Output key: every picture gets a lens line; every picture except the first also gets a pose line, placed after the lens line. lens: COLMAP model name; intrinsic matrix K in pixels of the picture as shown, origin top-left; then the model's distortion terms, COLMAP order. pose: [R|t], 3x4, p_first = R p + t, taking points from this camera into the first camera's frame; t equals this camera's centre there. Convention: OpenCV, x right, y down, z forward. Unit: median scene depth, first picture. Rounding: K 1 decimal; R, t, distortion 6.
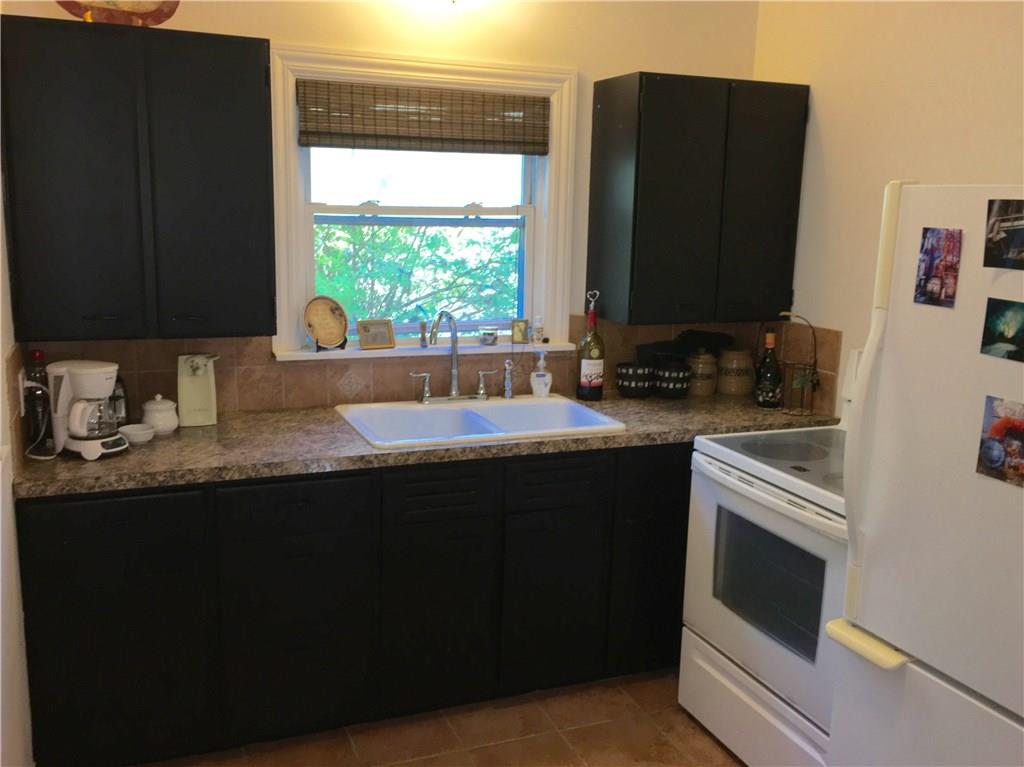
lens RADIAL K [[961.4, 0, 513.1], [0, 961.4, 383.4], [0, 0, 1]] dist [0.051247, 0.000000]
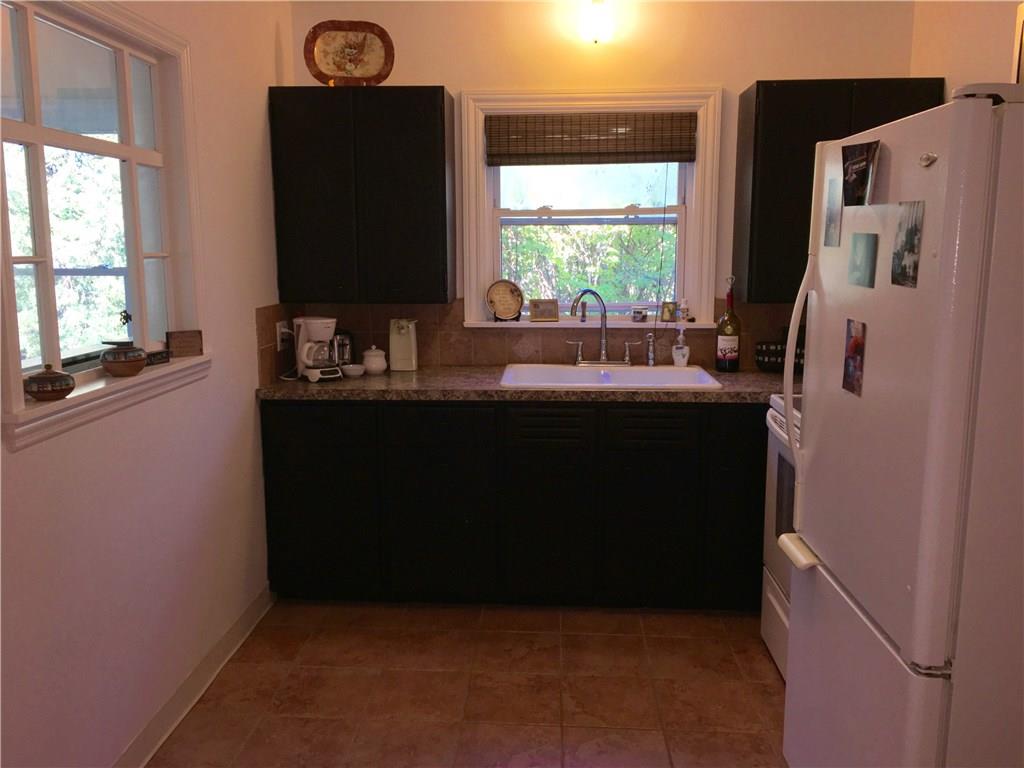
lens RADIAL K [[867.0, 0, 512.0], [0, 867.0, 384.9], [0, 0, 1]] dist [0.068179, 0.001408]
pose [[0.902504, 0.042184, -0.428610, 0.329225], [-0.055749, 0.998261, -0.019138, 0.074886], [0.427058, 0.041167, 0.903287, -0.052676]]
